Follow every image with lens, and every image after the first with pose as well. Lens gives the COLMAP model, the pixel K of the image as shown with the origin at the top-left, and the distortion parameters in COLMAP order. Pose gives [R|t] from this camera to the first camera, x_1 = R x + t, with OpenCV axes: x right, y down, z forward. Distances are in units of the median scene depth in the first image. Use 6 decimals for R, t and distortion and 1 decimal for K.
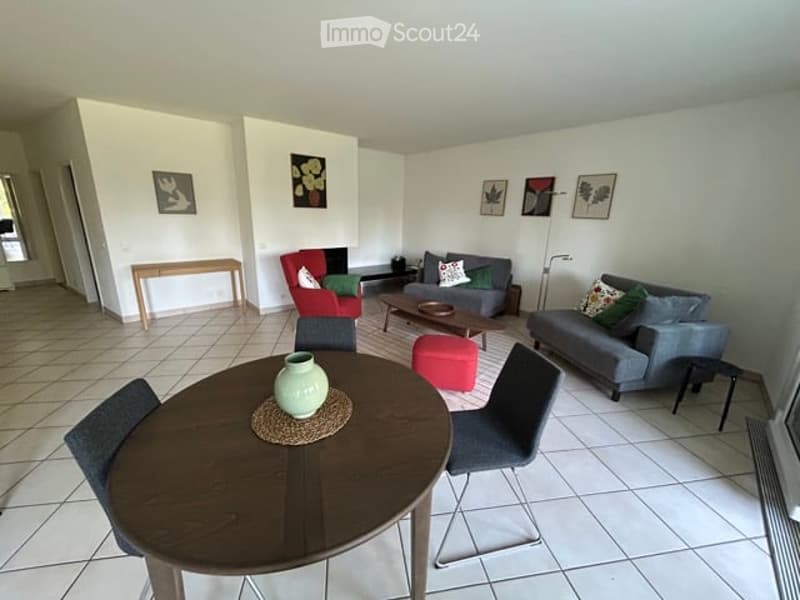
lens RADIAL K [[323.9, 0, 395.6], [0, 323.9, 297.9], [0, 0, 1]] dist [0.000736, 0.000326]
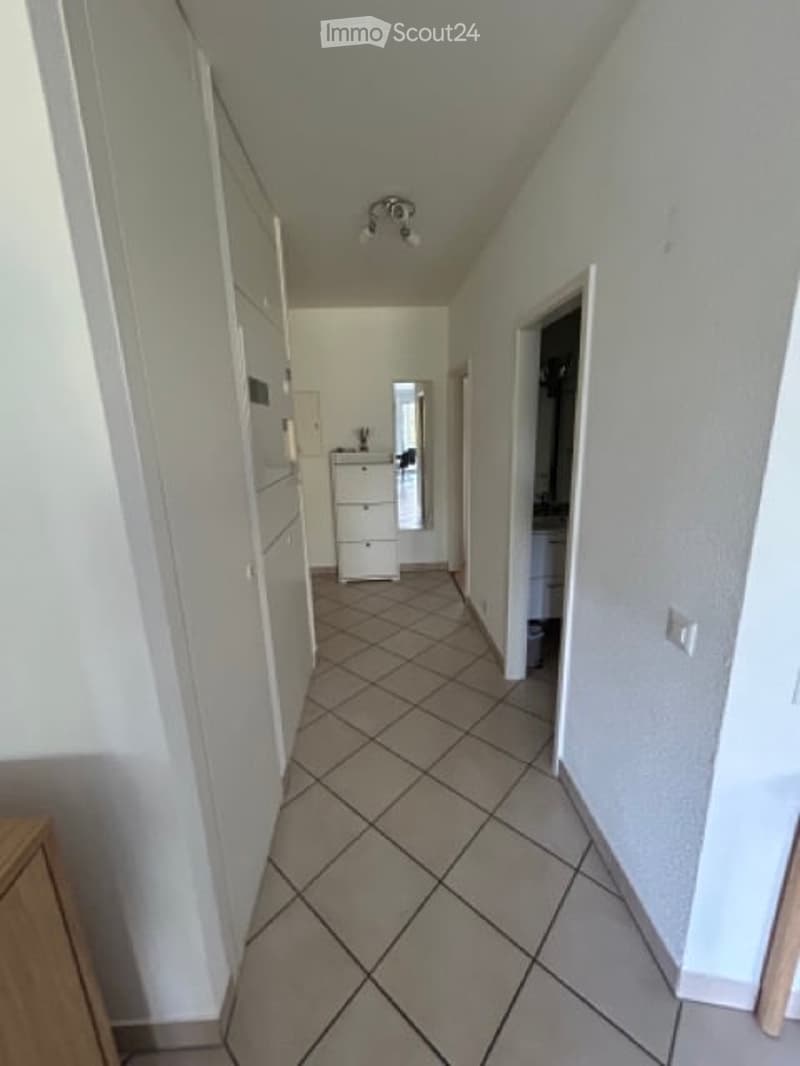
lens RADIAL K [[431.6, 0, 403.3], [0, 431.6, 533.4], [0, 0, 1]] dist [0.000736, 0.000326]
pose [[0.630023, 0.143851, -0.763136, -0.561480], [-0.157710, 0.985916, 0.055644, -0.146236], [0.760393, 0.085297, 0.643837, 0.476768]]
